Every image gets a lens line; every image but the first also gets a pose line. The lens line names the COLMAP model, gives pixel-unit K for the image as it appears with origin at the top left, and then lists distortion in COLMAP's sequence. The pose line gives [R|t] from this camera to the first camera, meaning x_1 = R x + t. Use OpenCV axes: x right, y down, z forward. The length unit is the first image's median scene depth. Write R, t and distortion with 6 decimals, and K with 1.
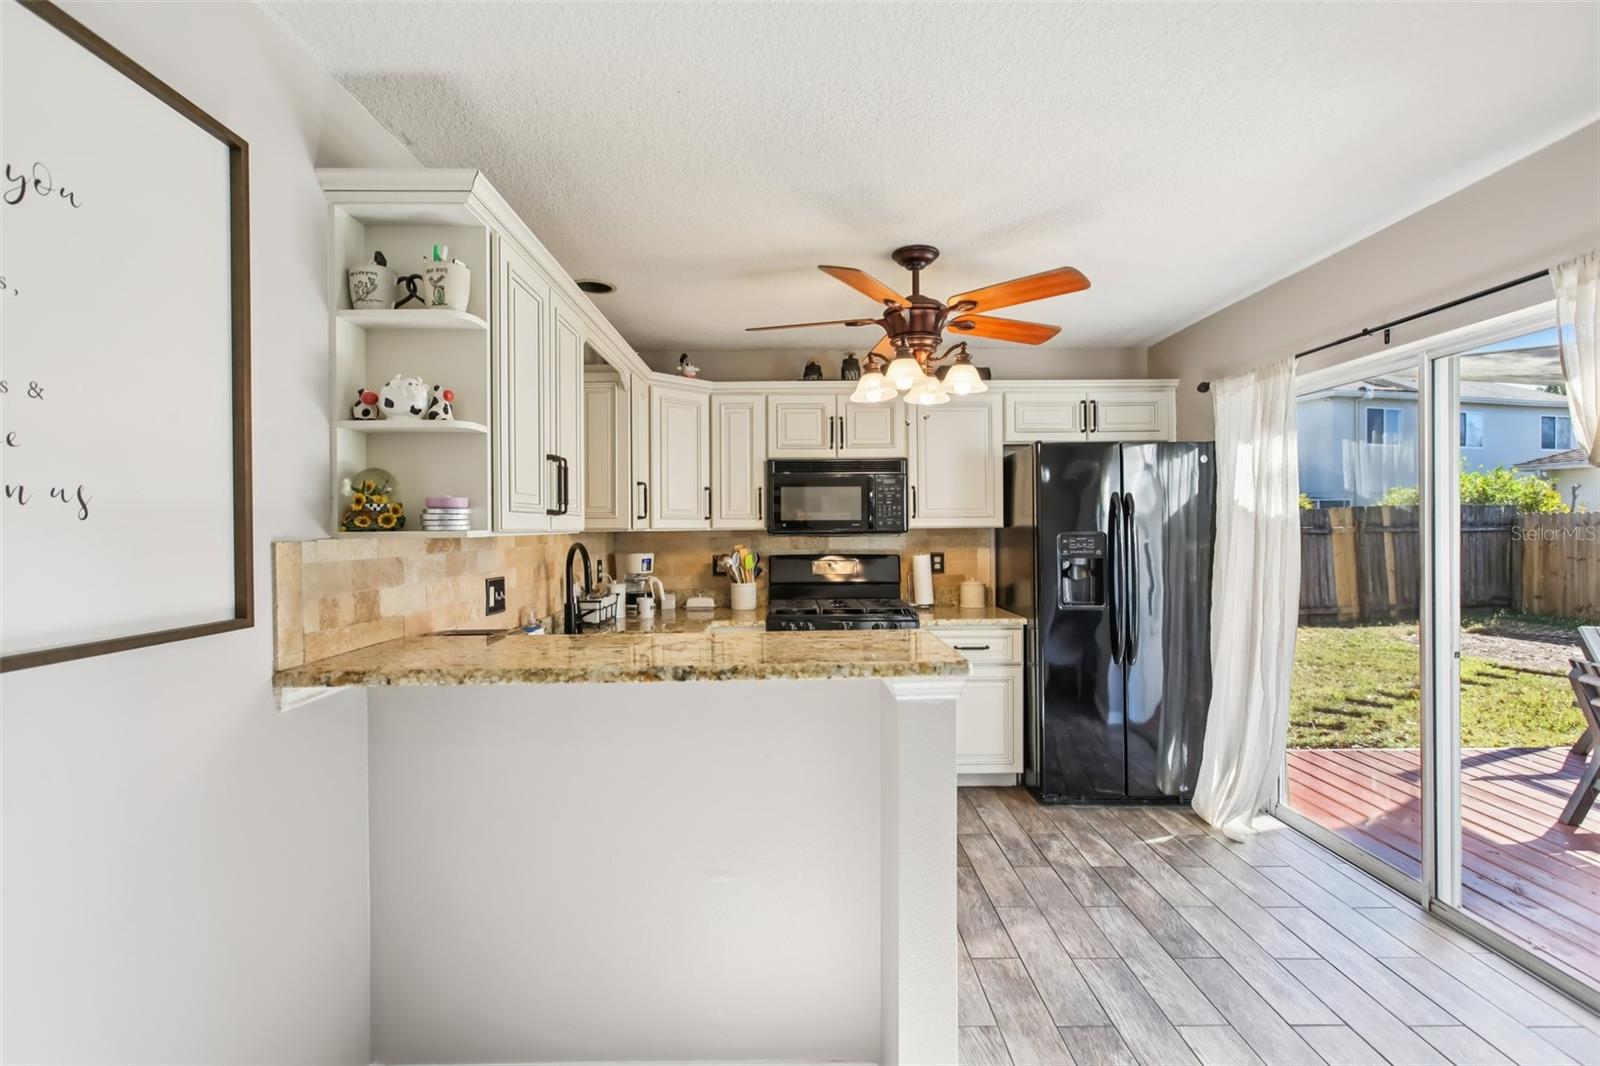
lens RADIAL K [[724.3, 0, 788.8], [0, 724.3, 530.0], [0, 0, 1]] dist [-0.021934, 0.009272]
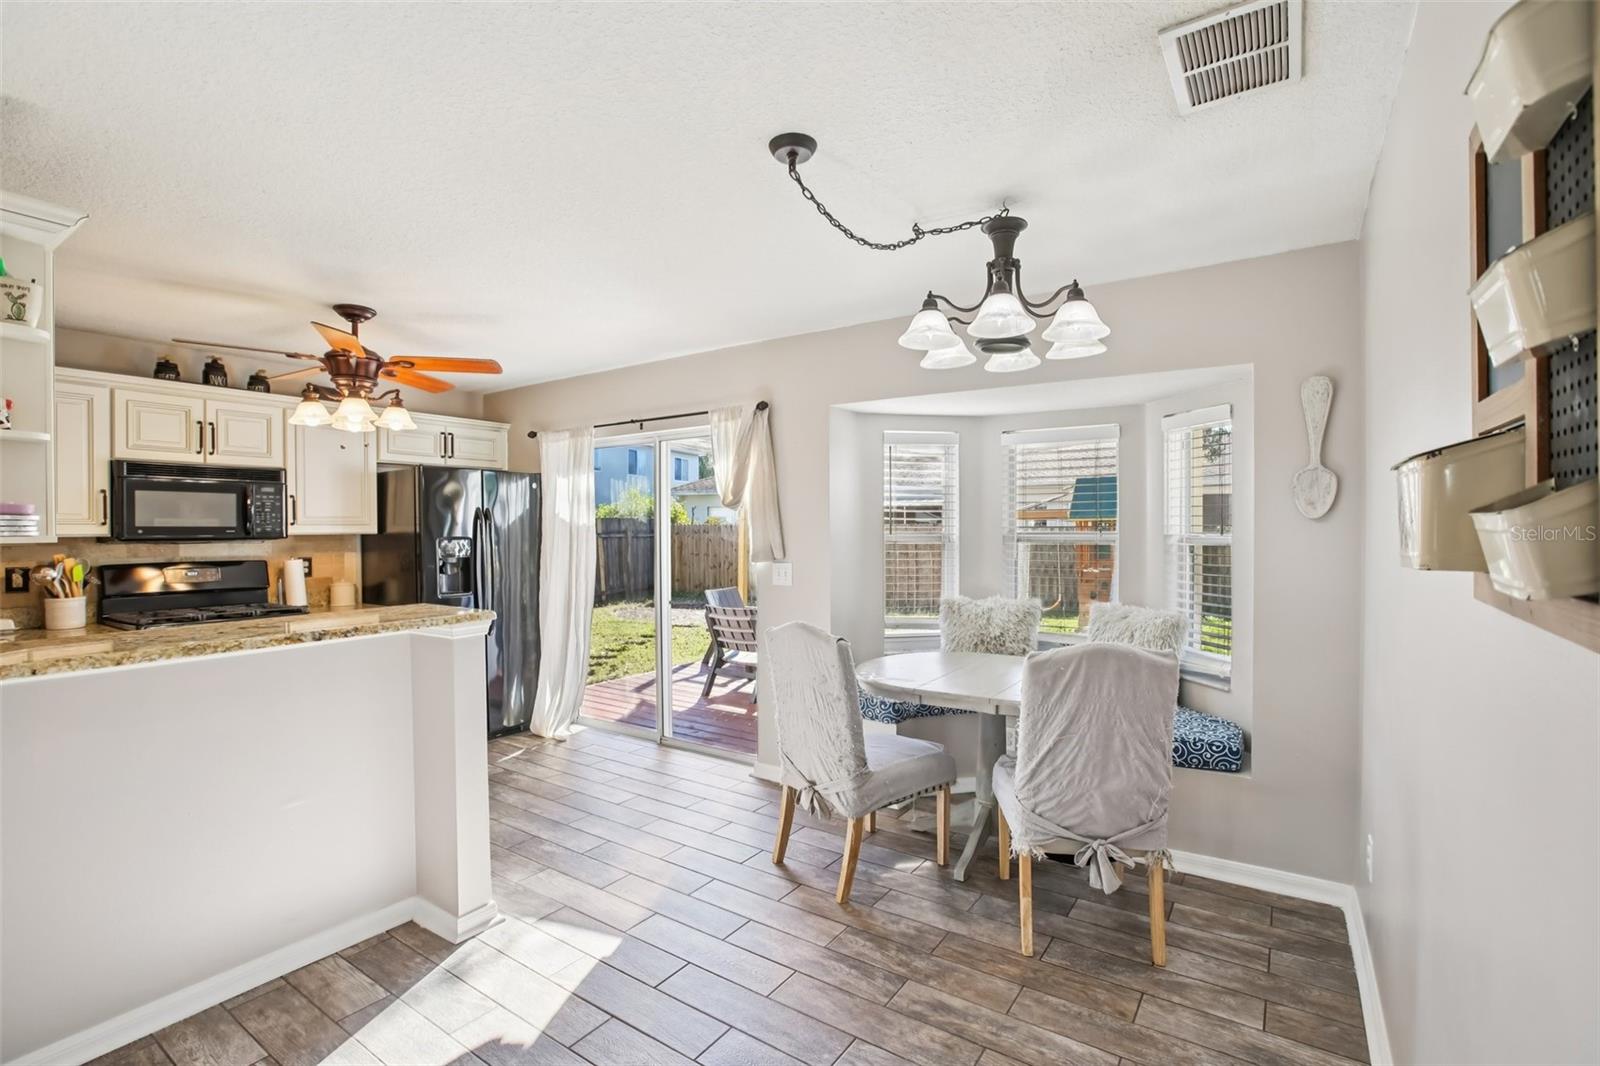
lens RADIAL K [[724.3, 0, 813.0], [0, 724.3, 529.4], [0, 0, 1]] dist [-0.021934, 0.009272]
pose [[0.537937, 0.004534, 0.842973, -0.319764], [0.004409, 0.999957, -0.008192, 0.002030], [-0.842974, 0.008124, 0.537894, -0.228156]]
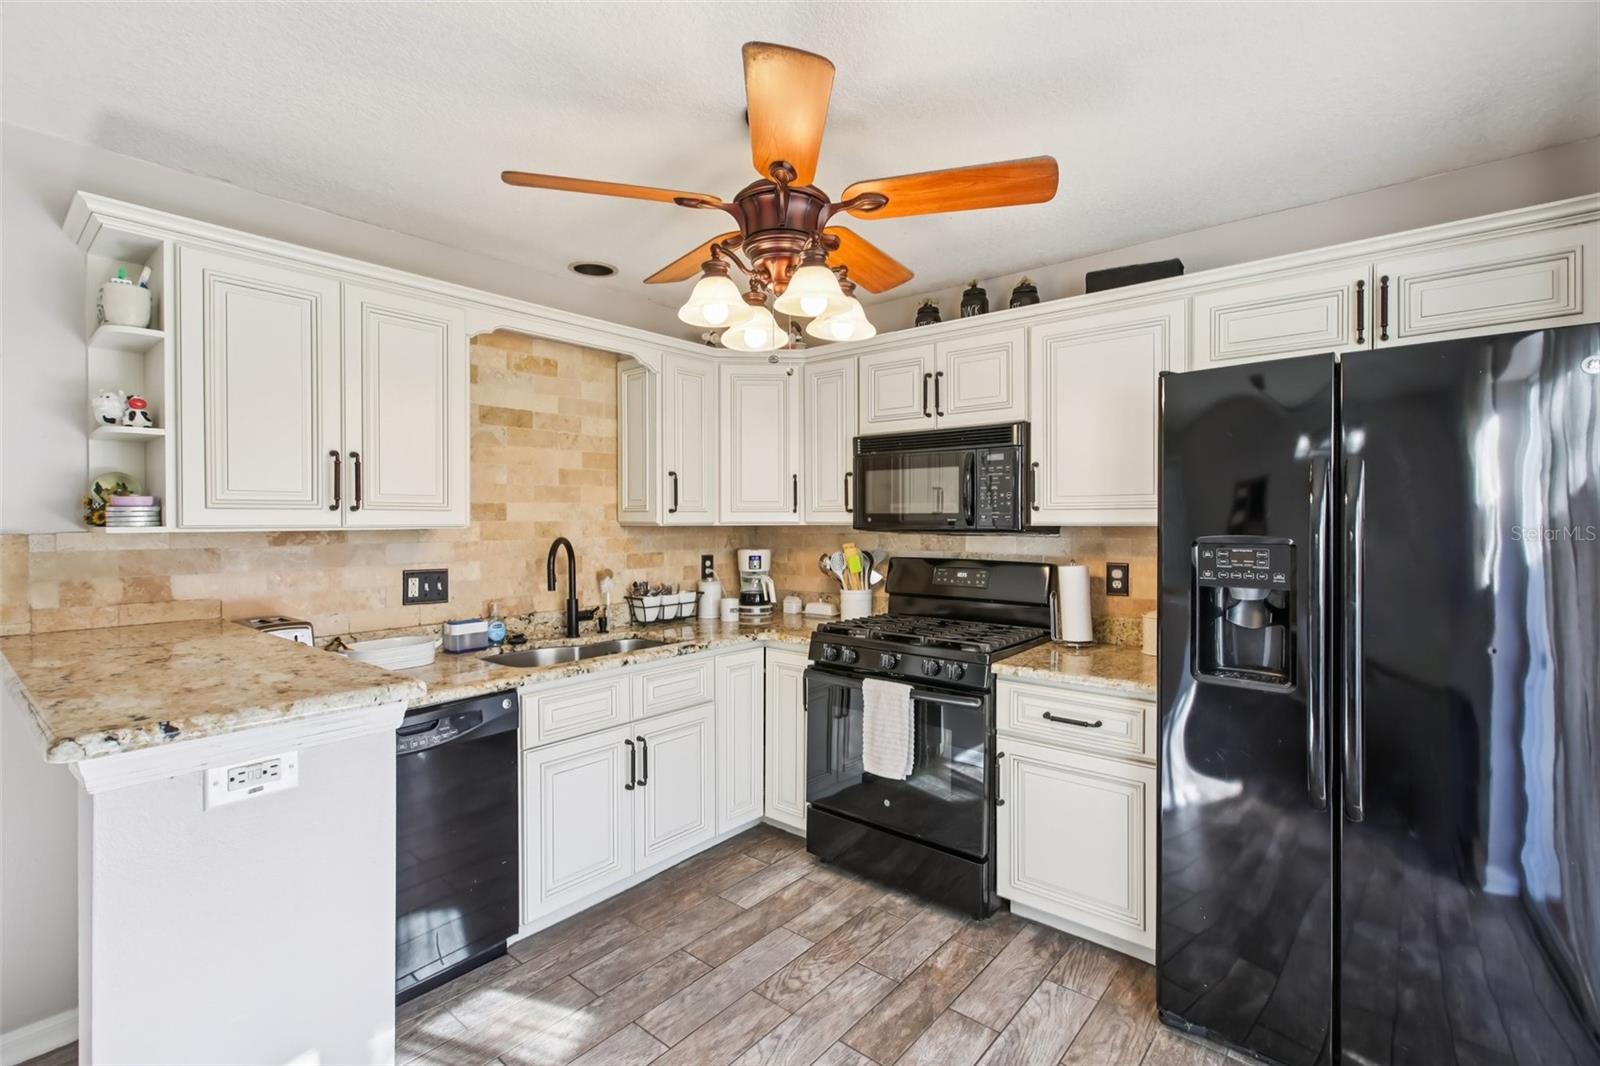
lens RADIAL K [[724.3, 0, 798.2], [0, 724.3, 523.3], [0, 0, 1]] dist [-0.021934, 0.009272]
pose [[0.768374, 0.009567, -0.639930, 0.445012], [-0.006810, 0.999954, 0.006773, -0.007770], [0.639965, -0.000847, 0.768403, 0.358530]]
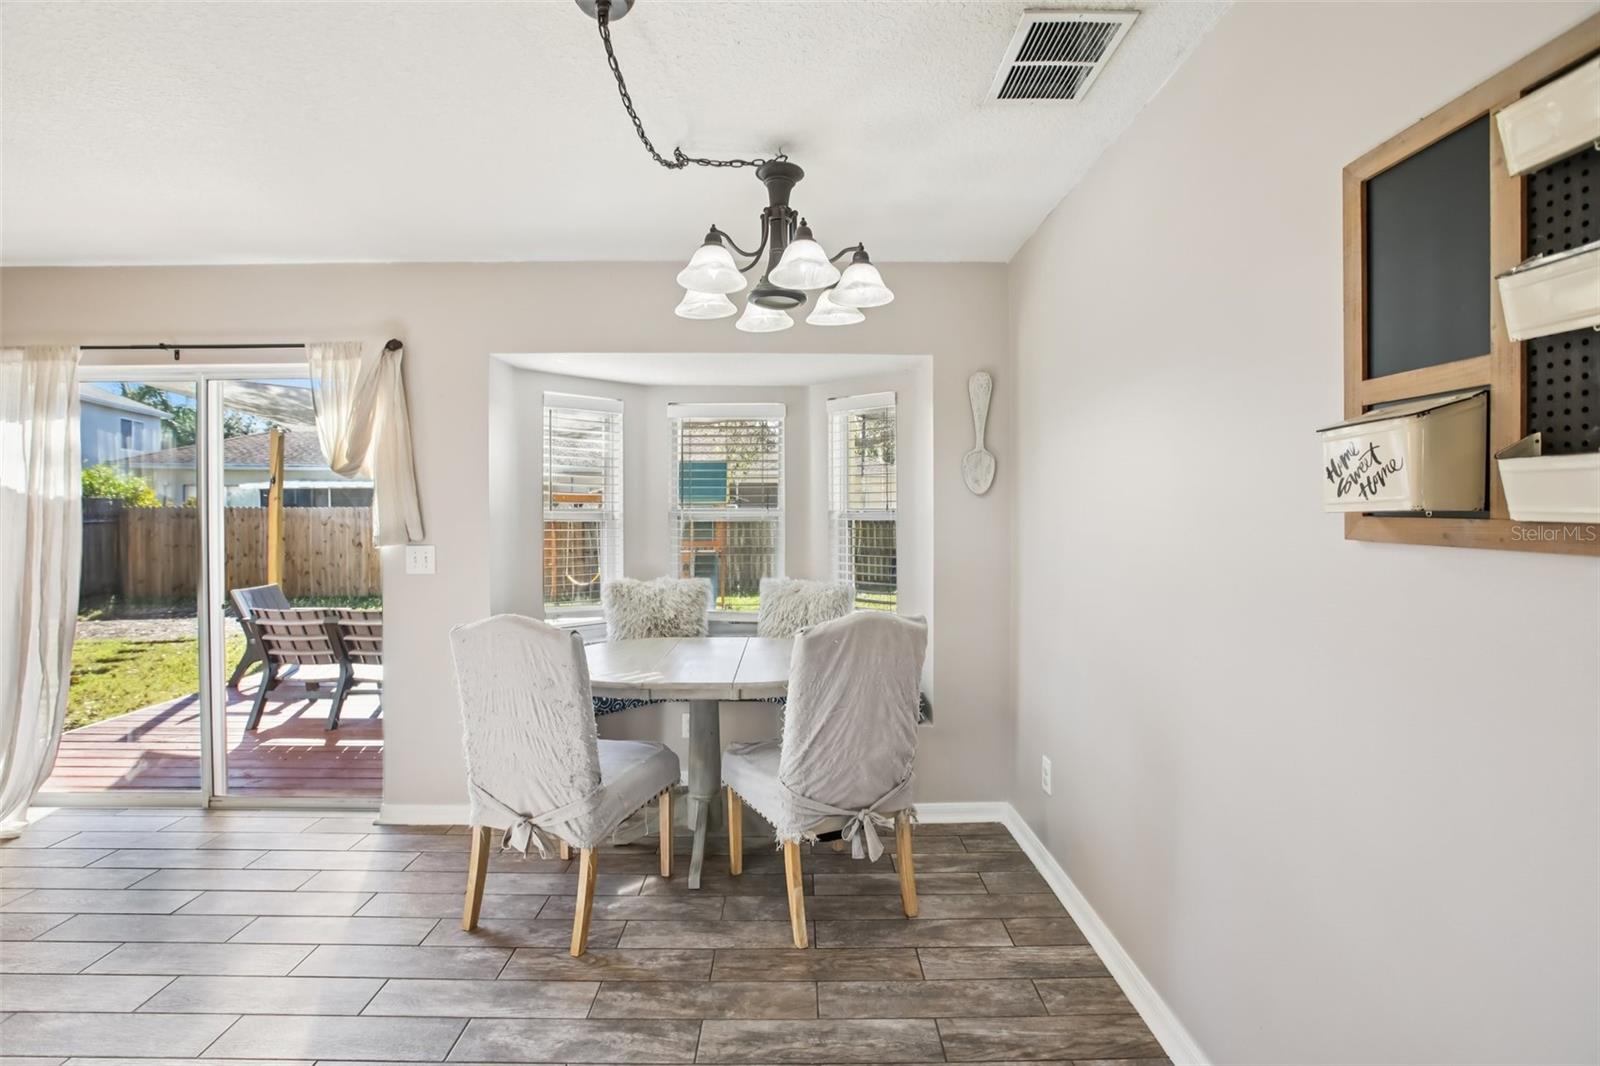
lens RADIAL K [[724.3, 0, 788.0], [0, 724.3, 514.5], [0, 0, 1]] dist [-0.021934, 0.009272]
pose [[-0.006202, 0.005123, 0.999968, -0.284974], [0.008969, 0.999947, -0.005067, 0.014364], [-0.999941, 0.008937, -0.006248, -0.023940]]
